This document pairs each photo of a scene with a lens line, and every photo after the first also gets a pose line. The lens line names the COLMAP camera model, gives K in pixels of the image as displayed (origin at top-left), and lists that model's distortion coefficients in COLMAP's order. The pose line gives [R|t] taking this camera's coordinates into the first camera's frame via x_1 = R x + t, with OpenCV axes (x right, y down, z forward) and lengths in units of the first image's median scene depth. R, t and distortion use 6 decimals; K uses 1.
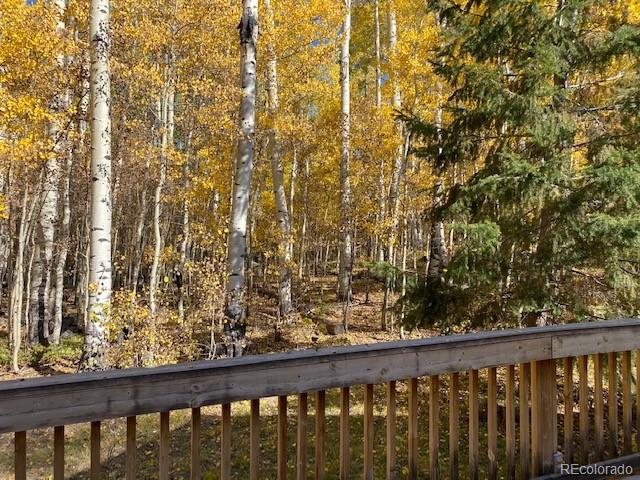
lens RADIAL K [[486.3, 0, 323.3], [0, 486.3, 235.6], [0, 0, 1]] dist [0.018085, -0.009358]
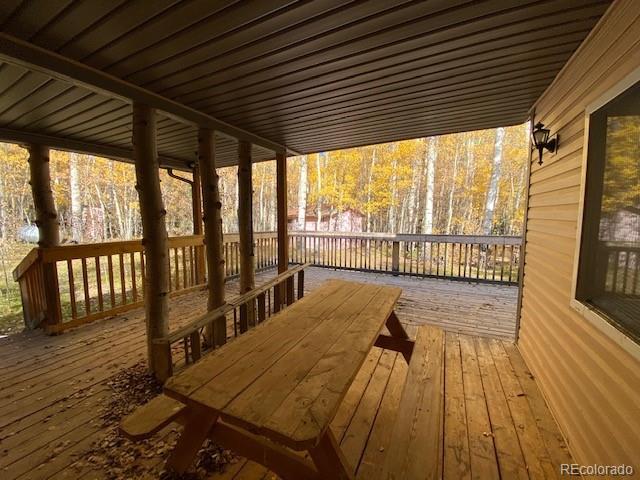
lens RADIAL K [[252.6, 0, 320.0], [0, 252.6, 240.0], [0, 0, 1]] dist [0.001429, 0.000049]
pose [[0.656314, 0.068688, -0.751355, 0.148234], [0.006993, 0.995251, 0.097093, 0.010470], [0.754456, -0.068978, 0.652716, -0.268630]]
